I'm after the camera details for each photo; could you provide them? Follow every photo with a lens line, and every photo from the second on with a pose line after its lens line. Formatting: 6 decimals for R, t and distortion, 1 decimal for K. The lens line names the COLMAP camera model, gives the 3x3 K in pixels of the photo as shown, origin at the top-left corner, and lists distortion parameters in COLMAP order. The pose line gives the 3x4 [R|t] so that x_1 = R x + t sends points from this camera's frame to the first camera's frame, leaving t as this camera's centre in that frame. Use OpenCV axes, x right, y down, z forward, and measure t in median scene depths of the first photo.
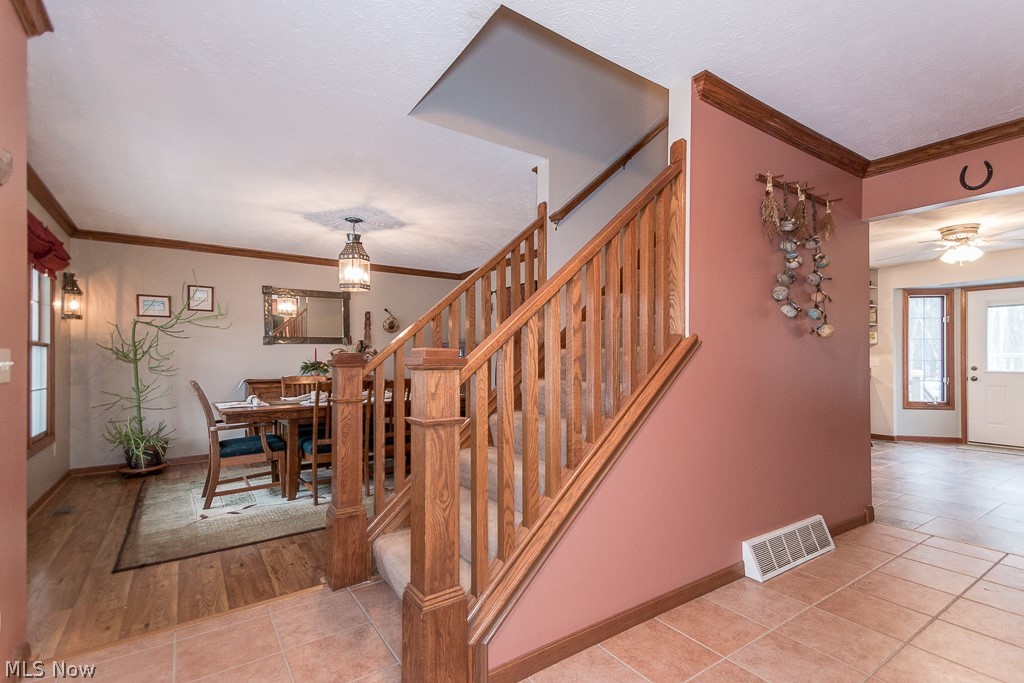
lens RADIAL K [[483.0, 0, 515.2], [0, 483.0, 361.3], [0, 0, 1]] dist [0.000224, 0.000001]
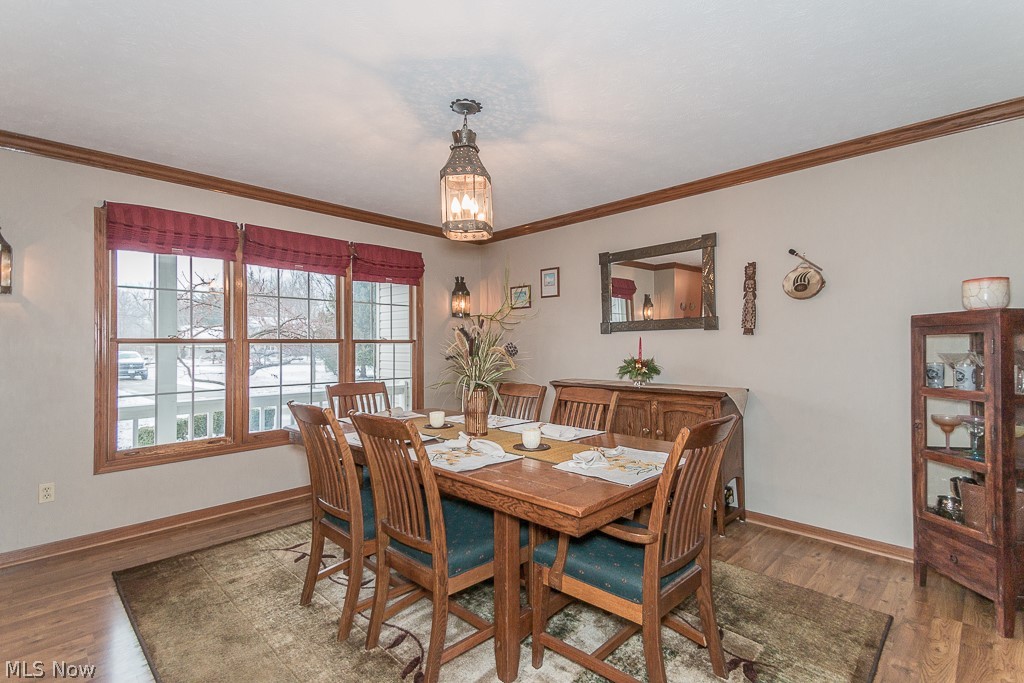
lens RADIAL K [[464.0, 0, 512.0], [0, 464.0, 341.5], [0, 0, 1]] dist [0.000251, -0.000007]
pose [[0.196517, -0.008478, -0.980464, 0.145274], [0.000886, 0.999964, -0.008470, -0.018307], [0.980500, 0.000796, 0.196517, 0.765198]]
